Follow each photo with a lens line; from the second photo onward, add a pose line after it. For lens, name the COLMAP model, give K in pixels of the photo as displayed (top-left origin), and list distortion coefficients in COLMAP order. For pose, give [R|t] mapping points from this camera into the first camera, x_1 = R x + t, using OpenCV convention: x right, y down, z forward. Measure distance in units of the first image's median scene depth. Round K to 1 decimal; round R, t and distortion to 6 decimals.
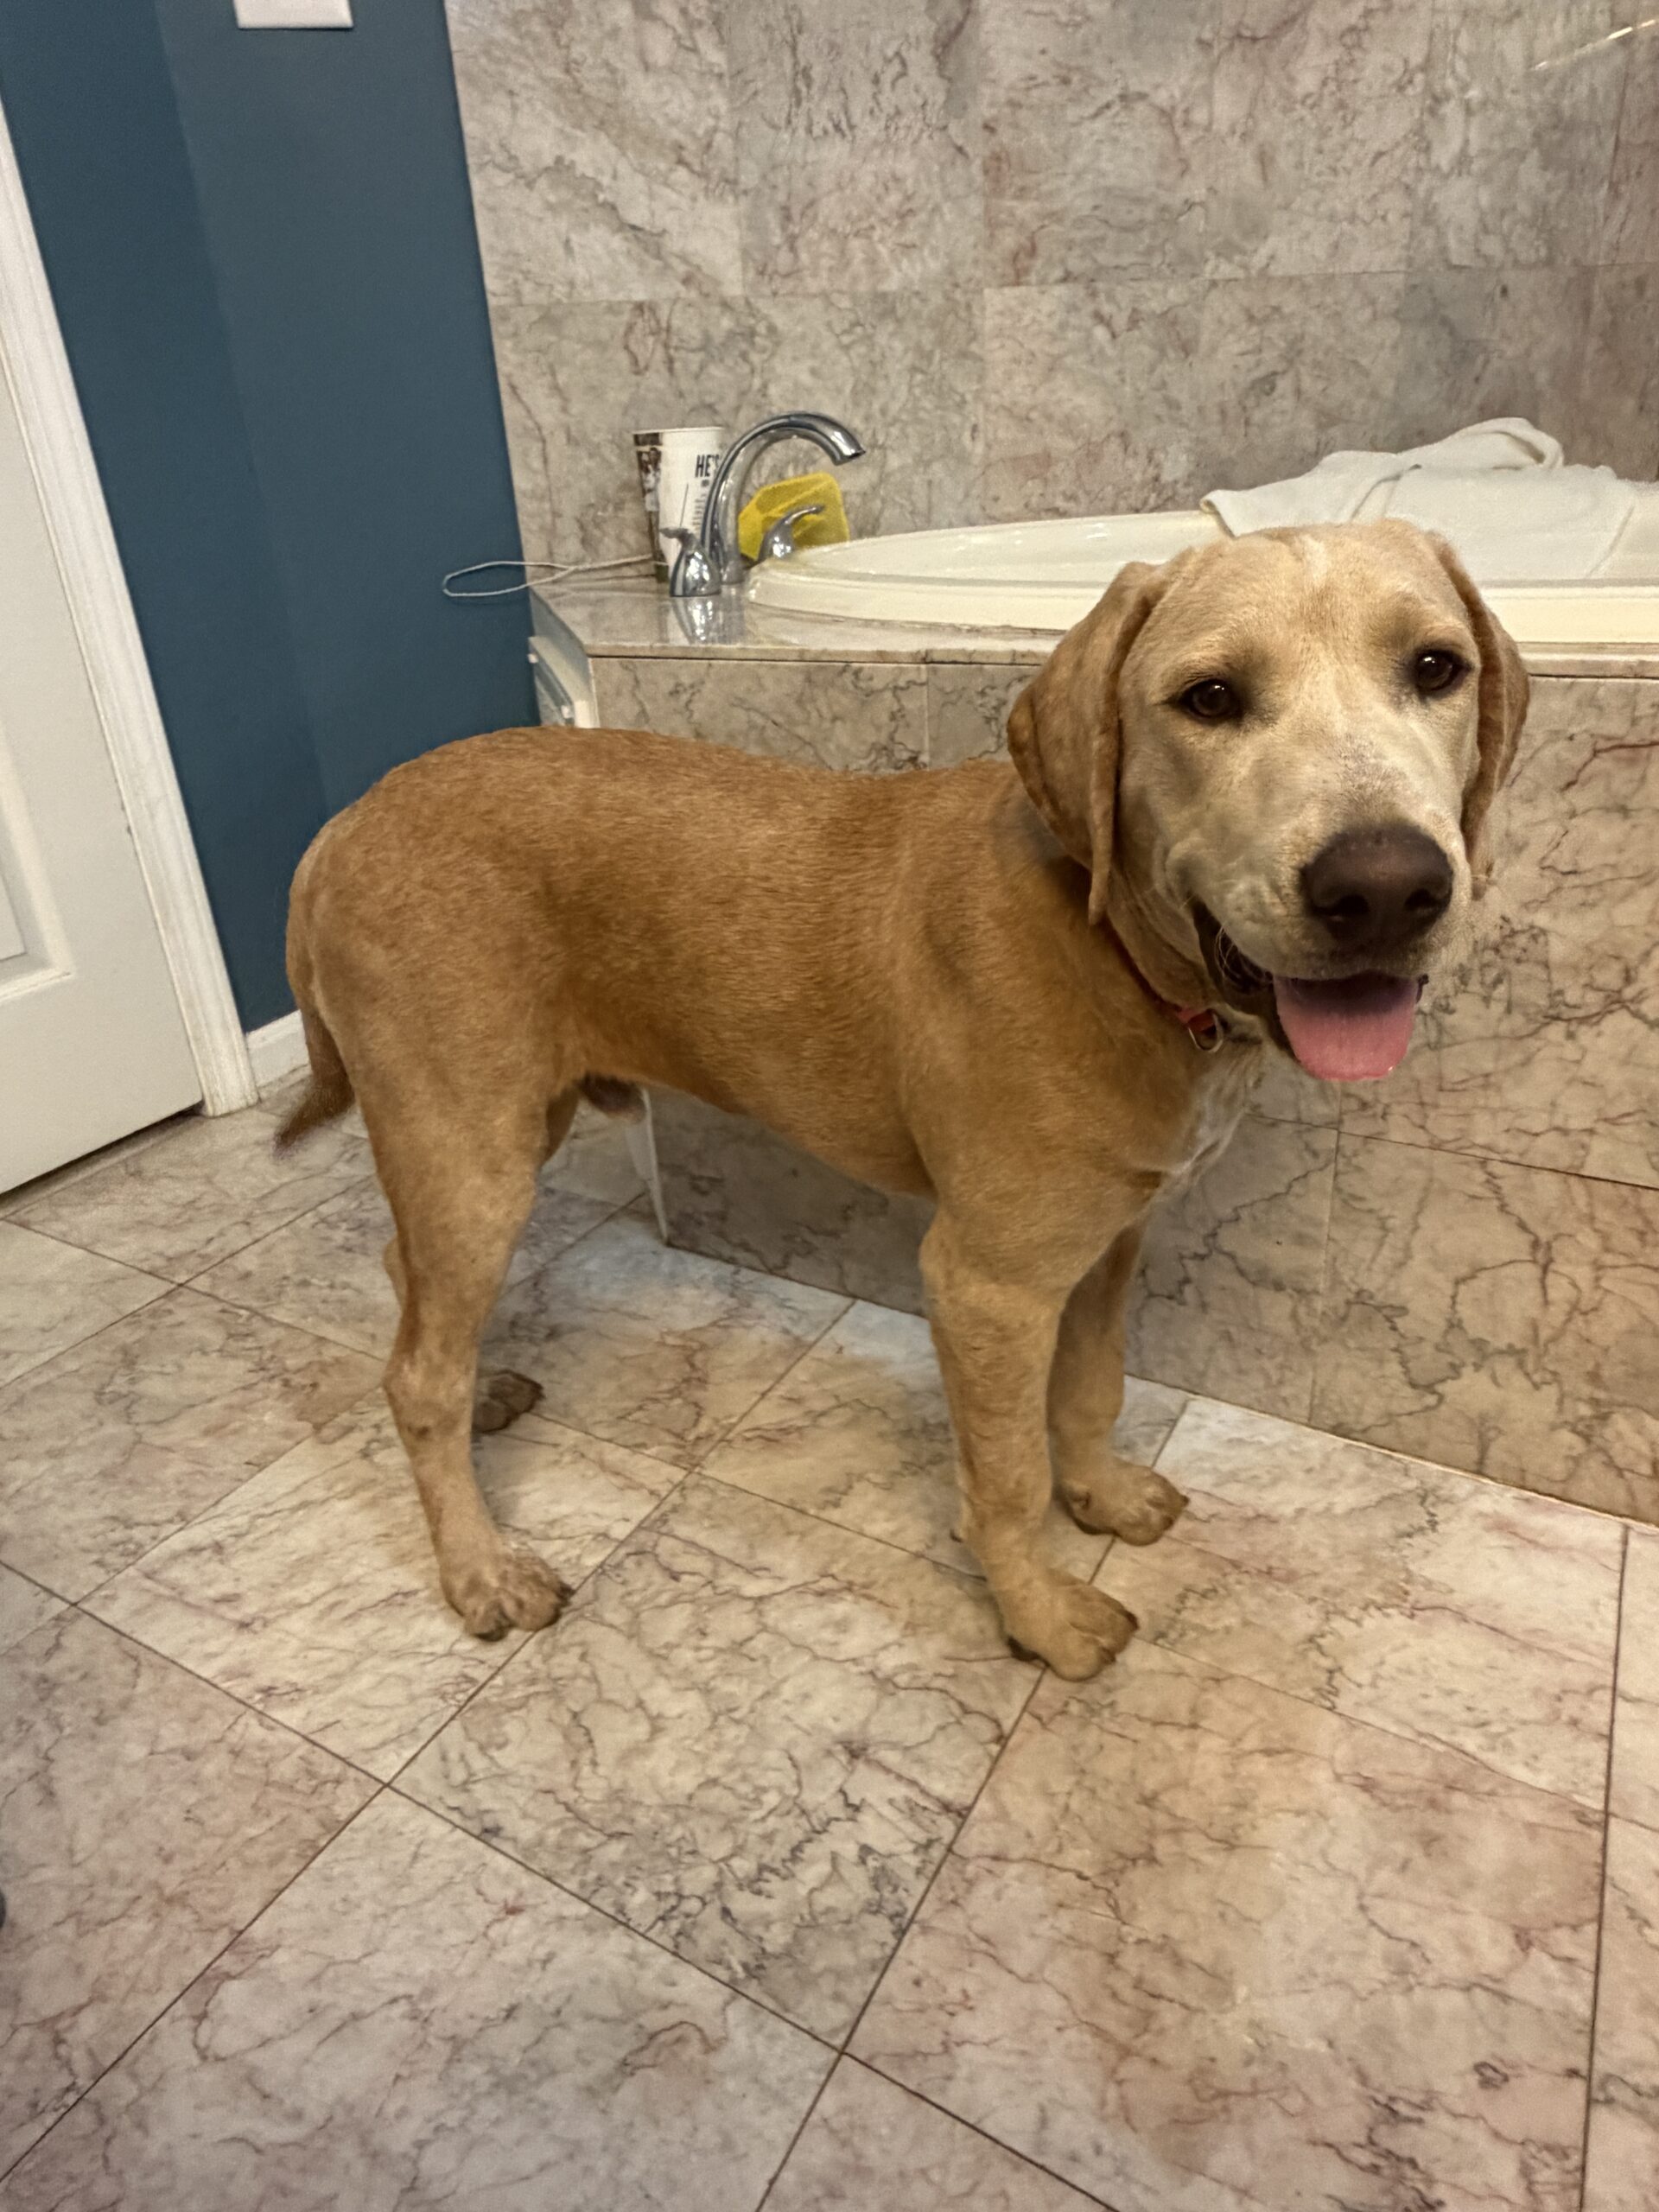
lens RADIAL K [[1357.4, 0, 829.5], [0, 1357.4, 1106.0], [0, 0, 1]] dist [-0.002825, -0.001849]
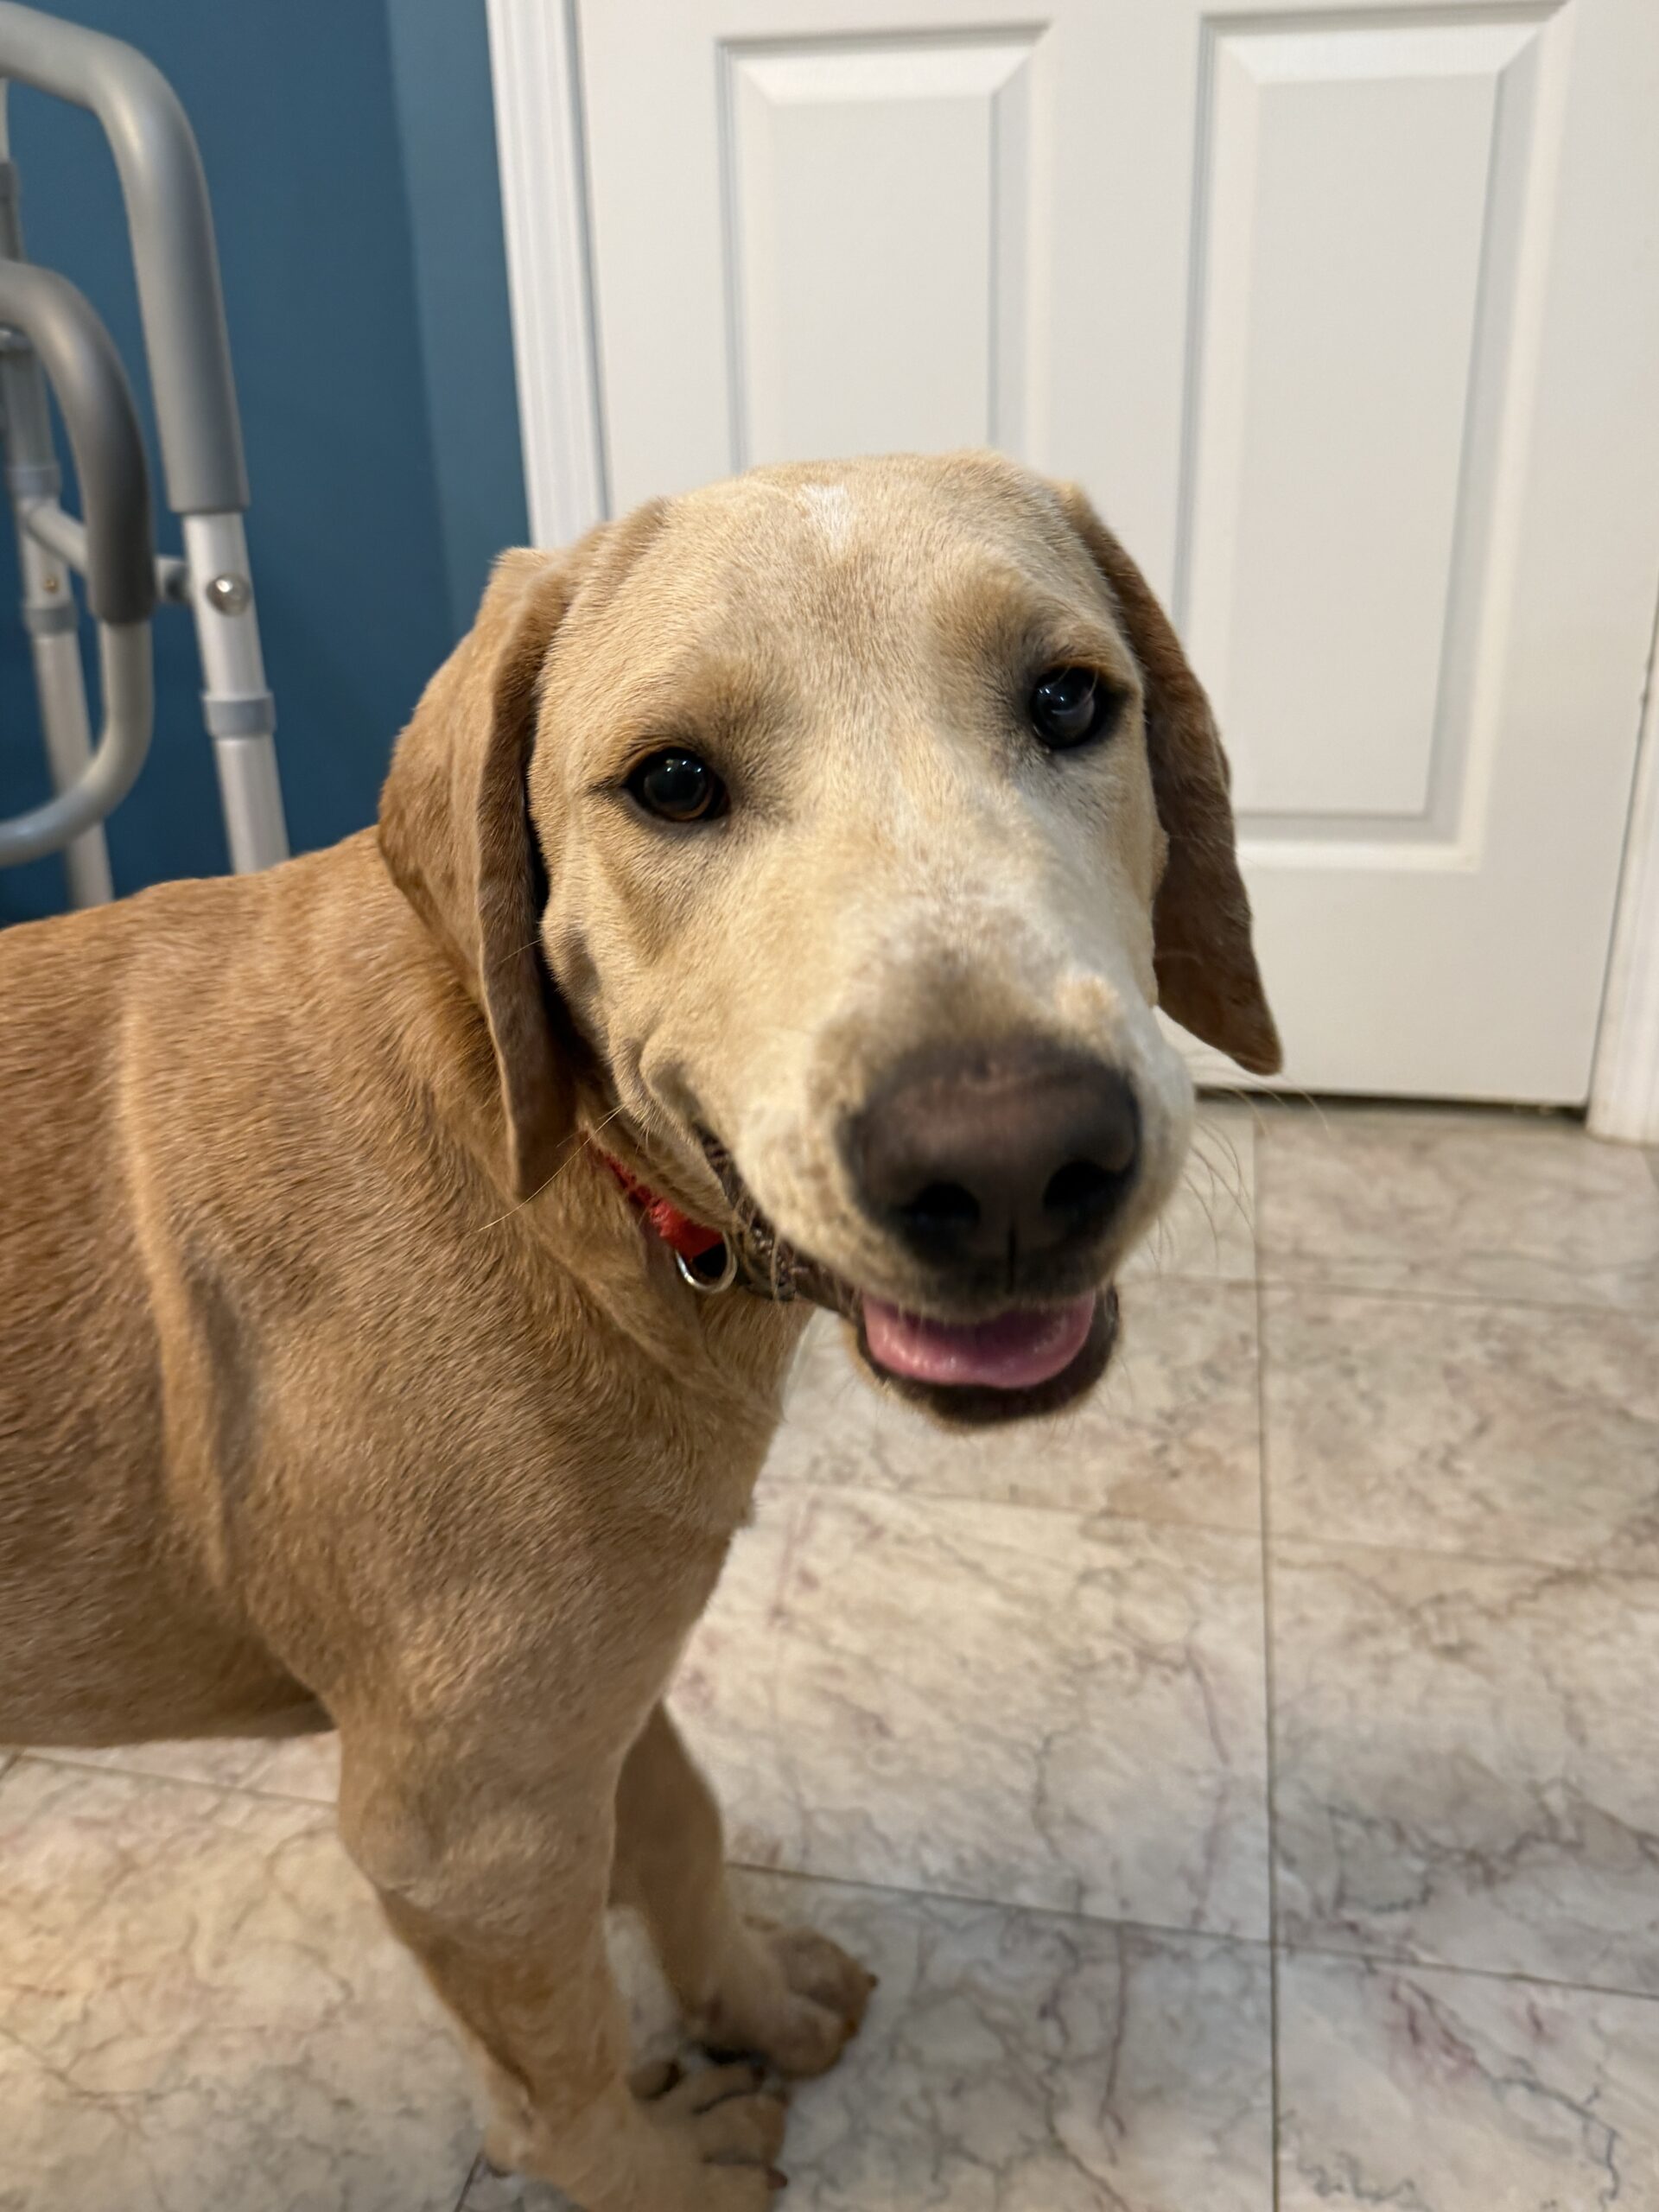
lens RADIAL K [[1937.9, 0, 792.3], [0, 1937.9, 1094.8], [0, 0, 1]] dist [0.024167, -0.066454]
pose [[0.314369, 0.425445, -0.848627, 0.521723], [-0.398186, 0.870604, 0.288957, -0.281426], [0.861754, 0.247073, 0.443098, 0.488923]]
